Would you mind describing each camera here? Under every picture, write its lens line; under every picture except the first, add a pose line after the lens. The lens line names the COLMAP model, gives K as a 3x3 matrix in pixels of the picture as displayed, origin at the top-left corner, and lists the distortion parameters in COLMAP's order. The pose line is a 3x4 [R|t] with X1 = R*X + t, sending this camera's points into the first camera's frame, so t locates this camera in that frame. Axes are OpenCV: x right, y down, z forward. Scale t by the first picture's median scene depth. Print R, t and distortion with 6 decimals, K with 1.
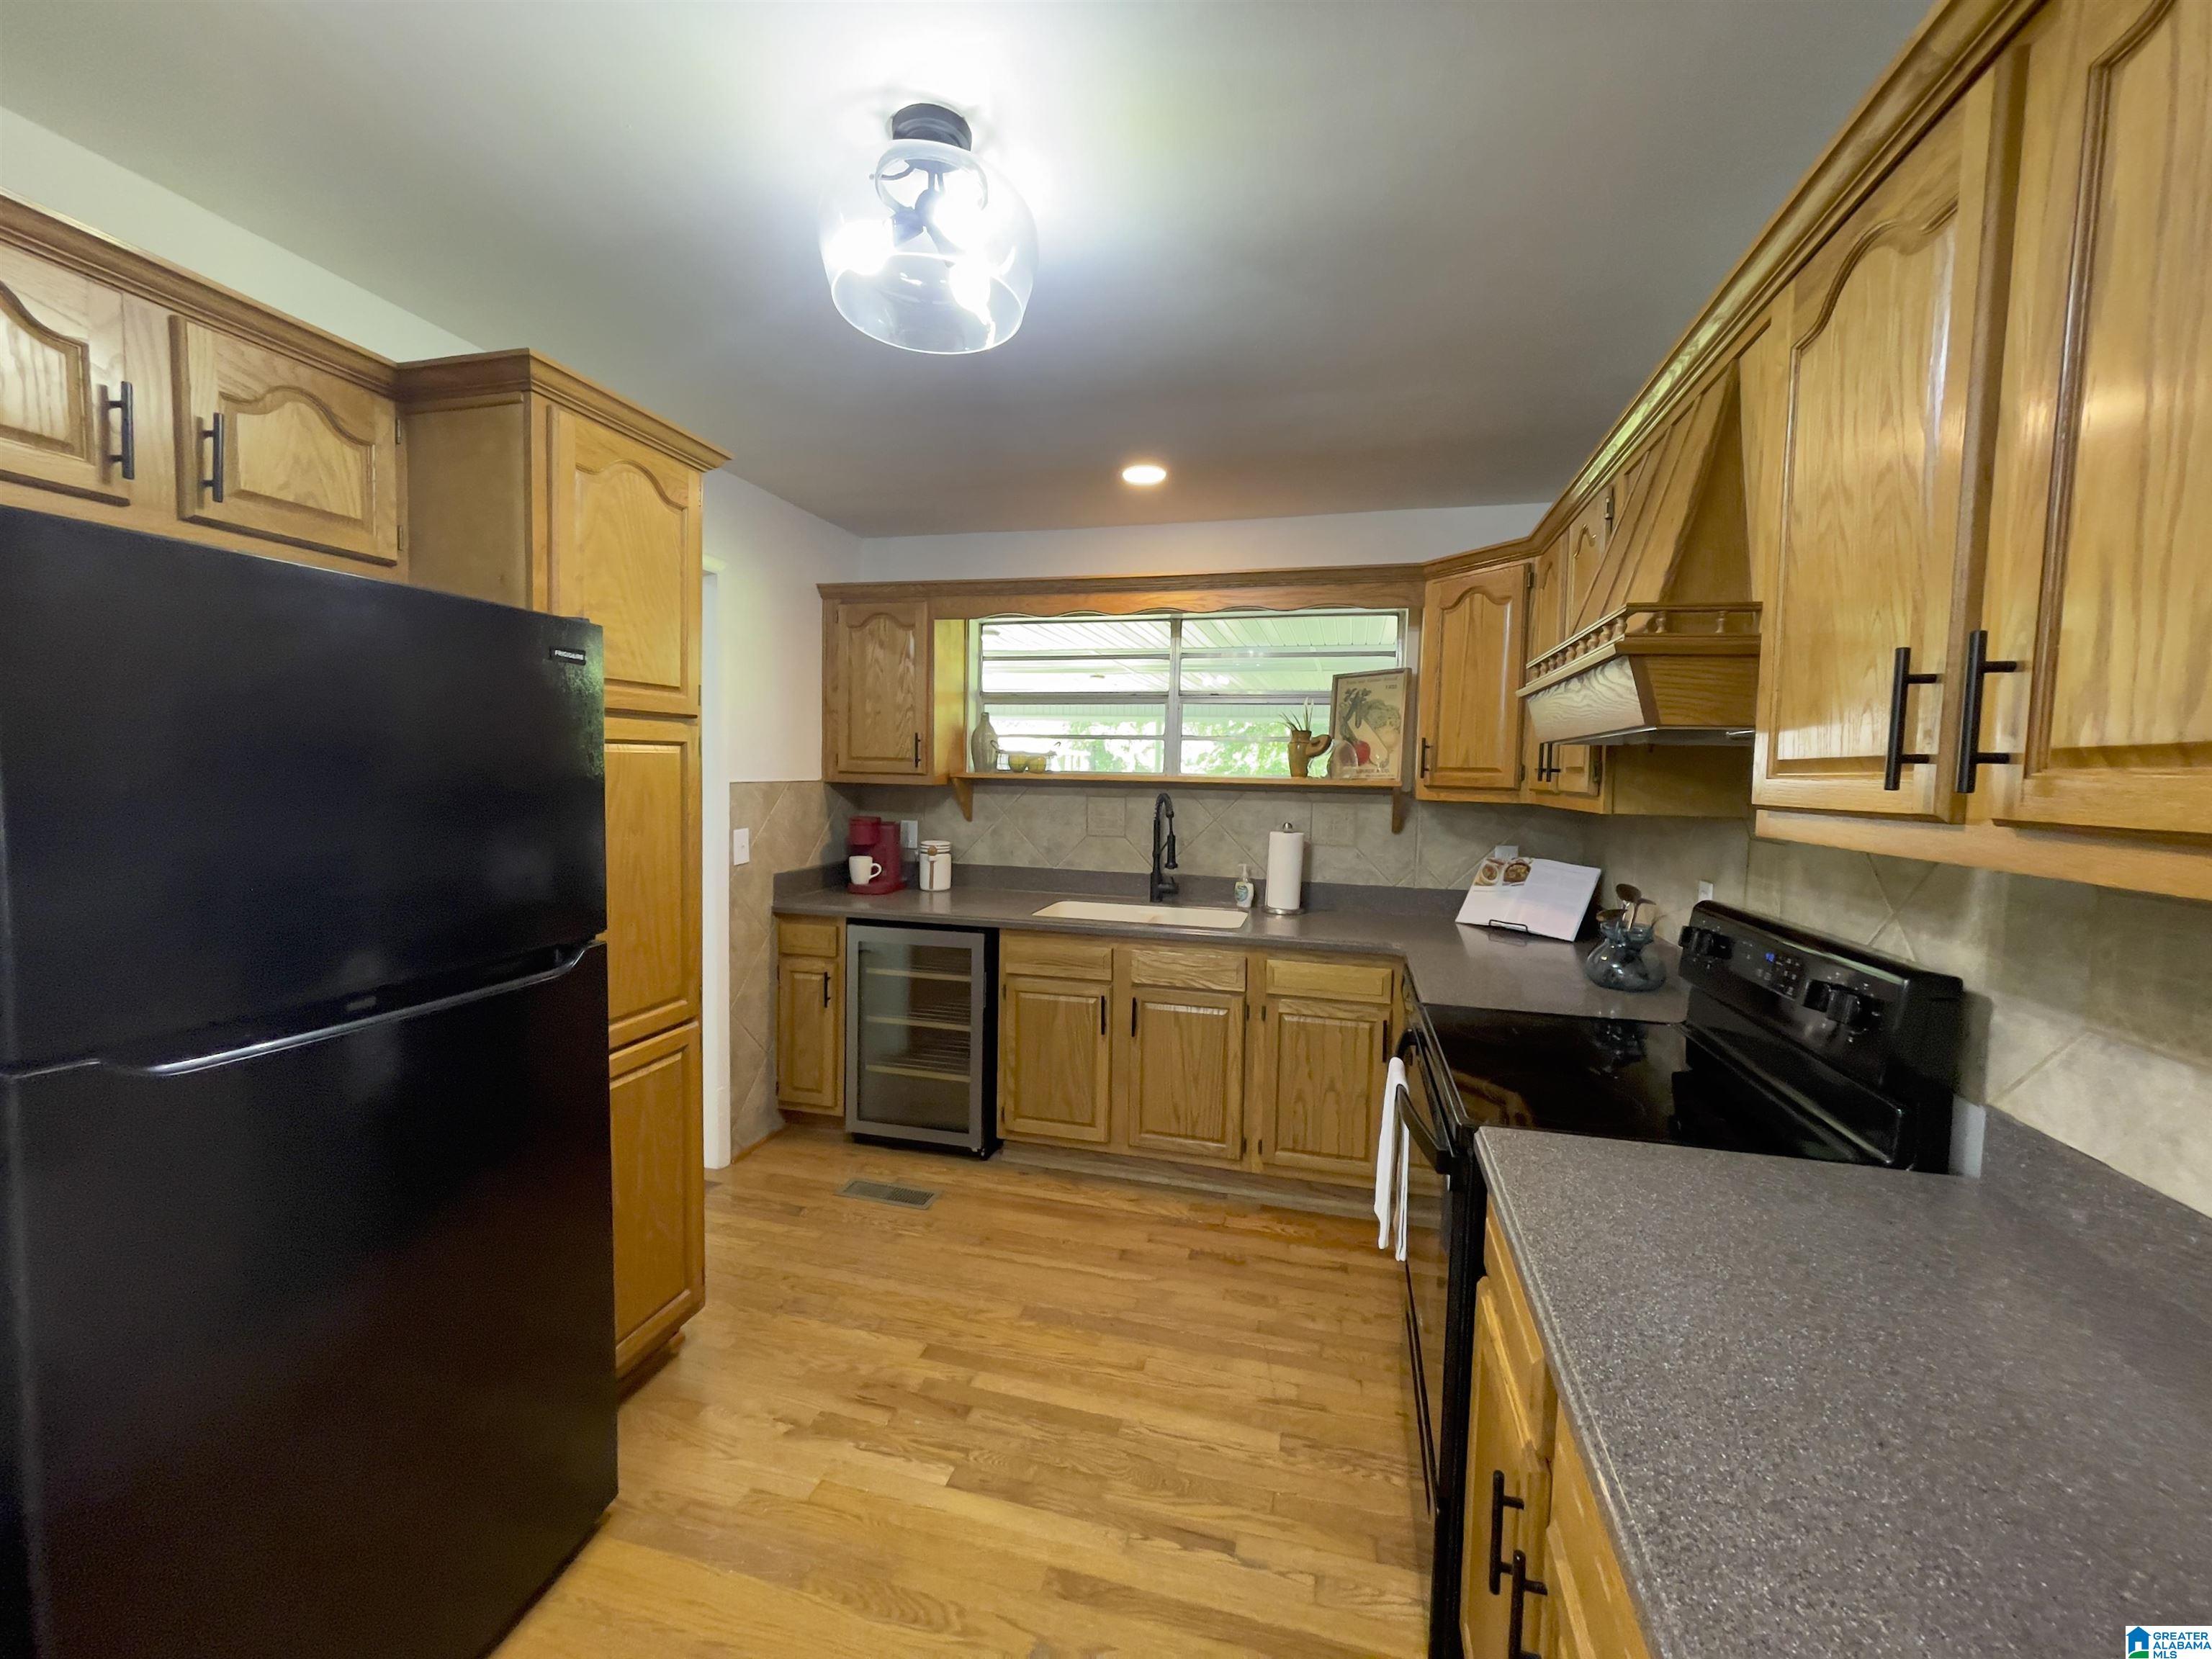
lens RADIAL K [[894.9, 0, 1103.2], [0, 894.9, 819.7], [0, 0, 1]] dist [0.000956, 0.000227]
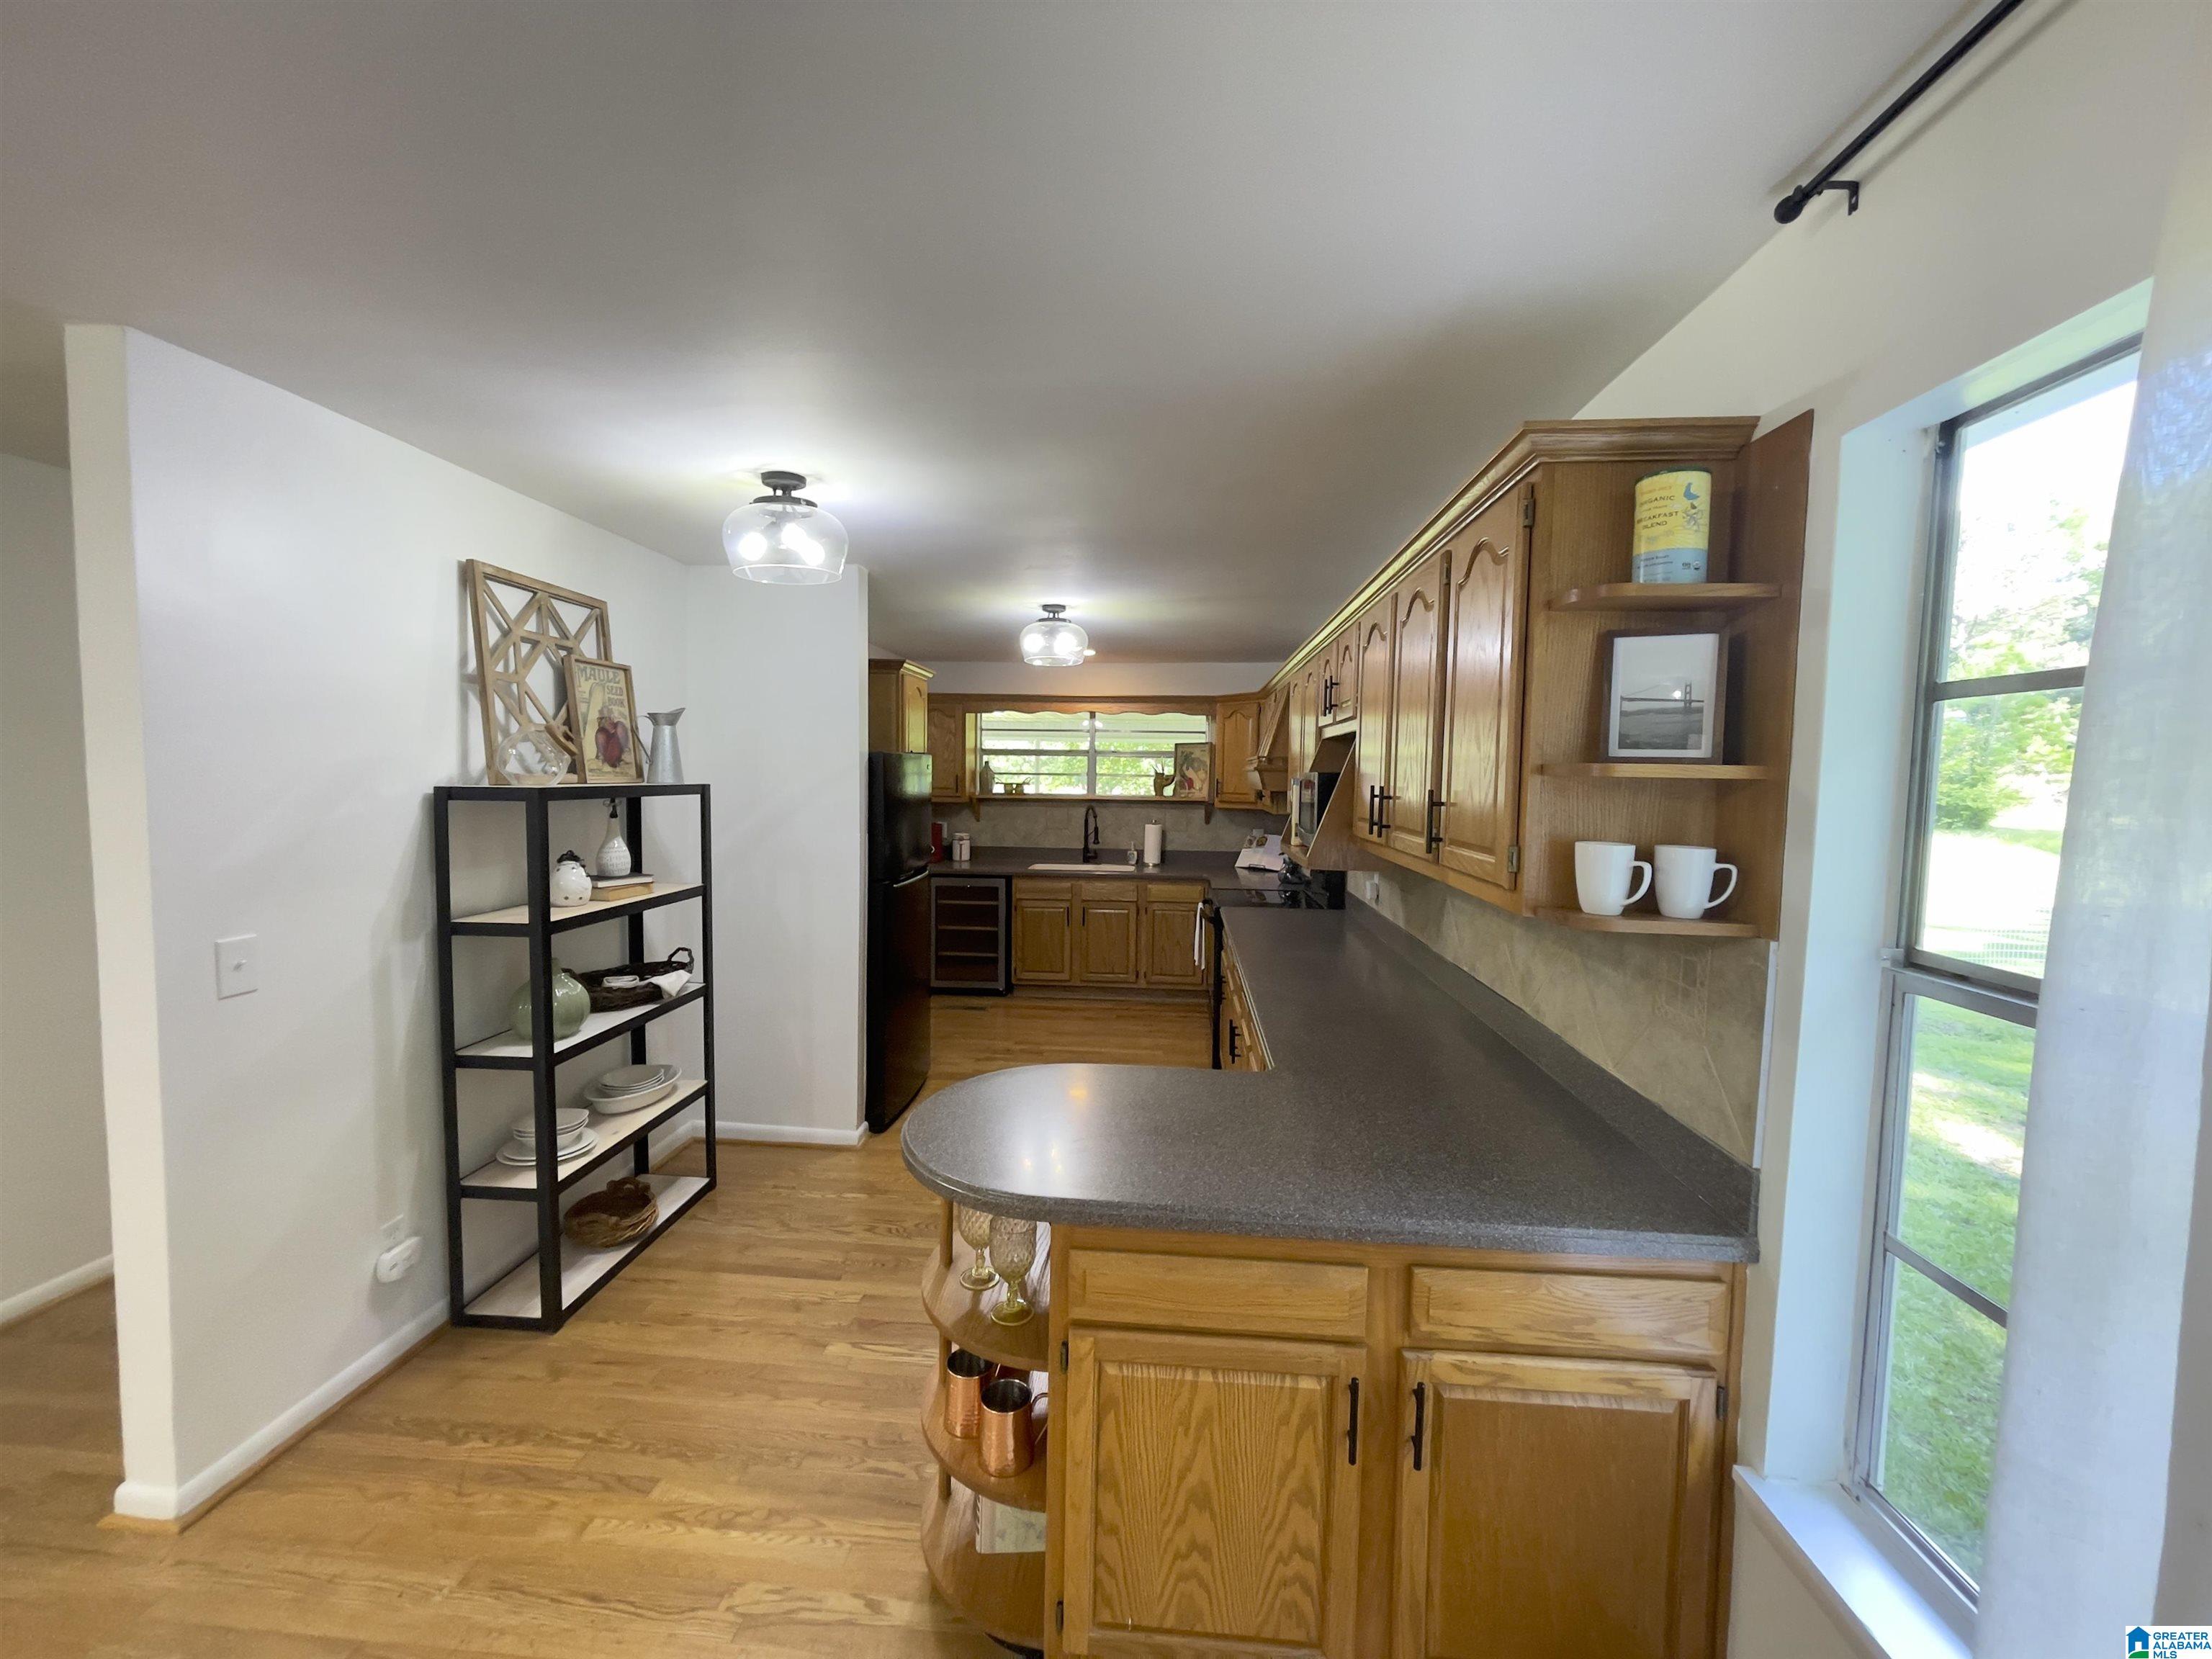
lens RADIAL K [[894.9, 0, 1103.2], [0, 894.9, 819.7], [0, 0, 1]] dist [0.000956, 0.000227]
pose [[0.984217, -0.017421, 0.176106, -0.248244], [0.017033, 0.999848, 0.003714, -0.005804], [-0.176144, -0.000656, 0.984364, -0.912489]]
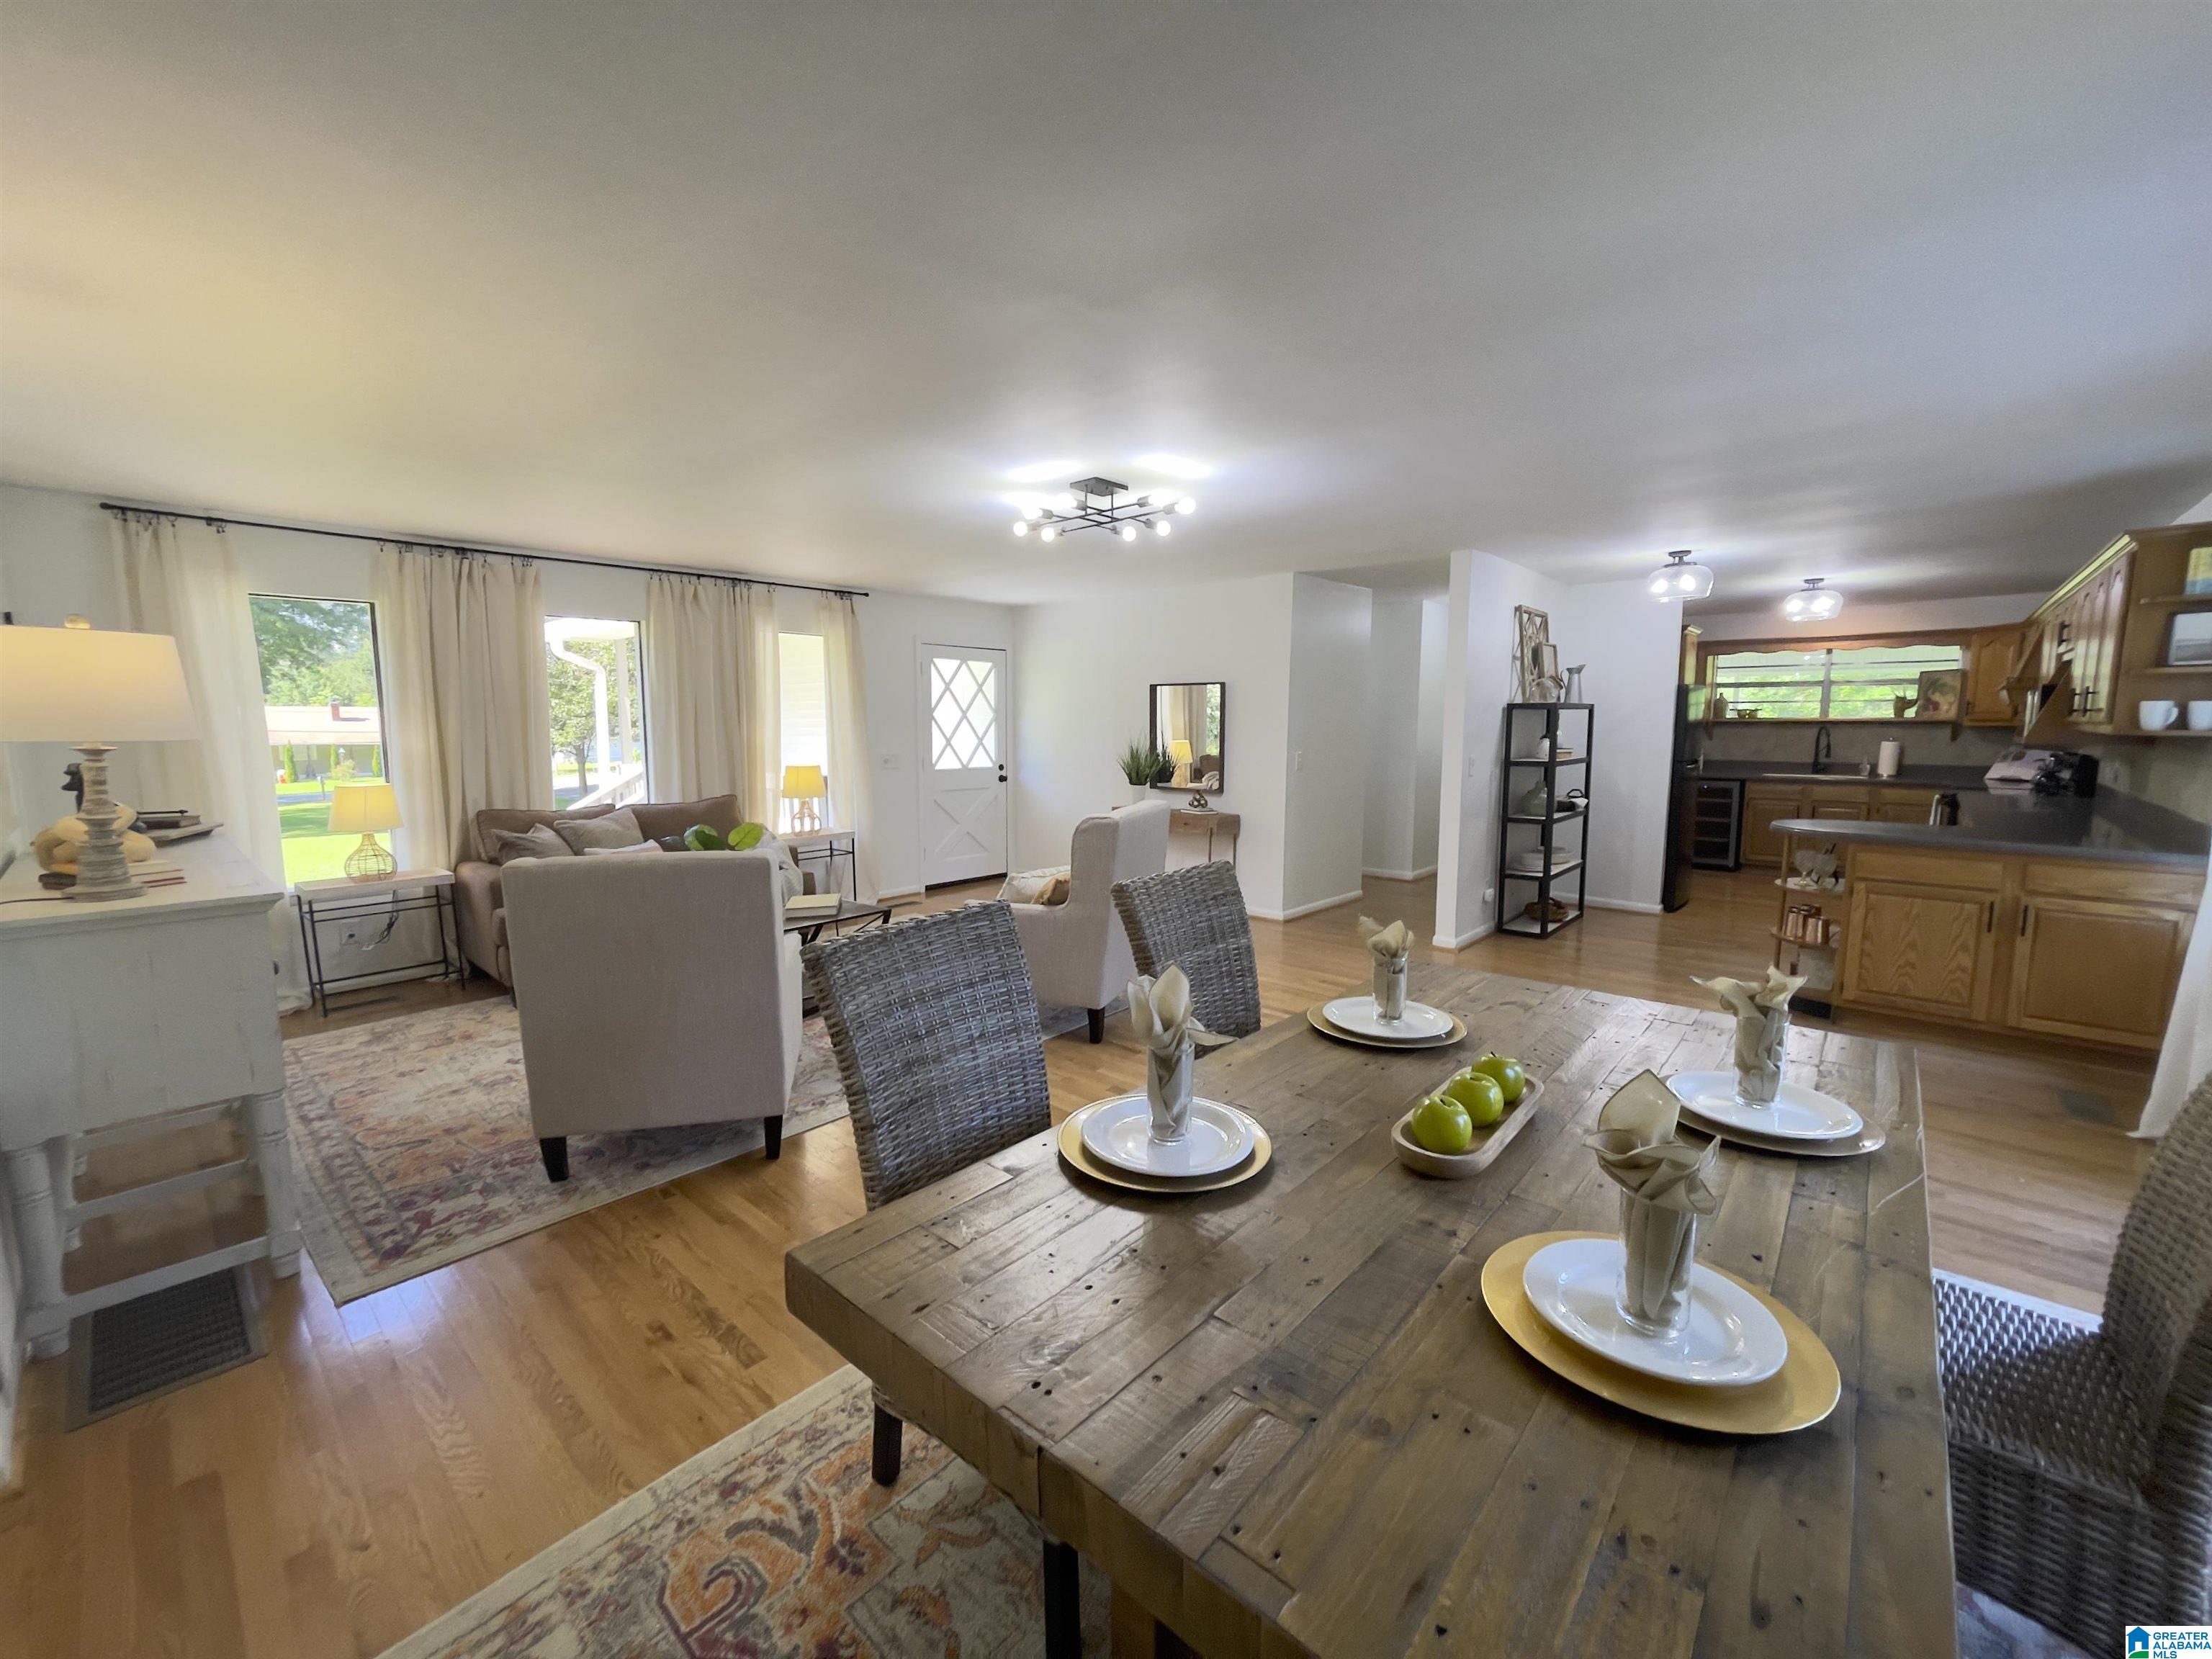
lens RADIAL K [[894.9, 0, 1103.2], [0, 894.9, 819.7], [0, 0, 1]] dist [0.000956, 0.000227]
pose [[0.888086, 0.025546, -0.458967, -0.535937], [-0.000623, 0.998521, 0.054373, 0.090985], [0.459677, -0.048002, 0.886788, -2.004220]]
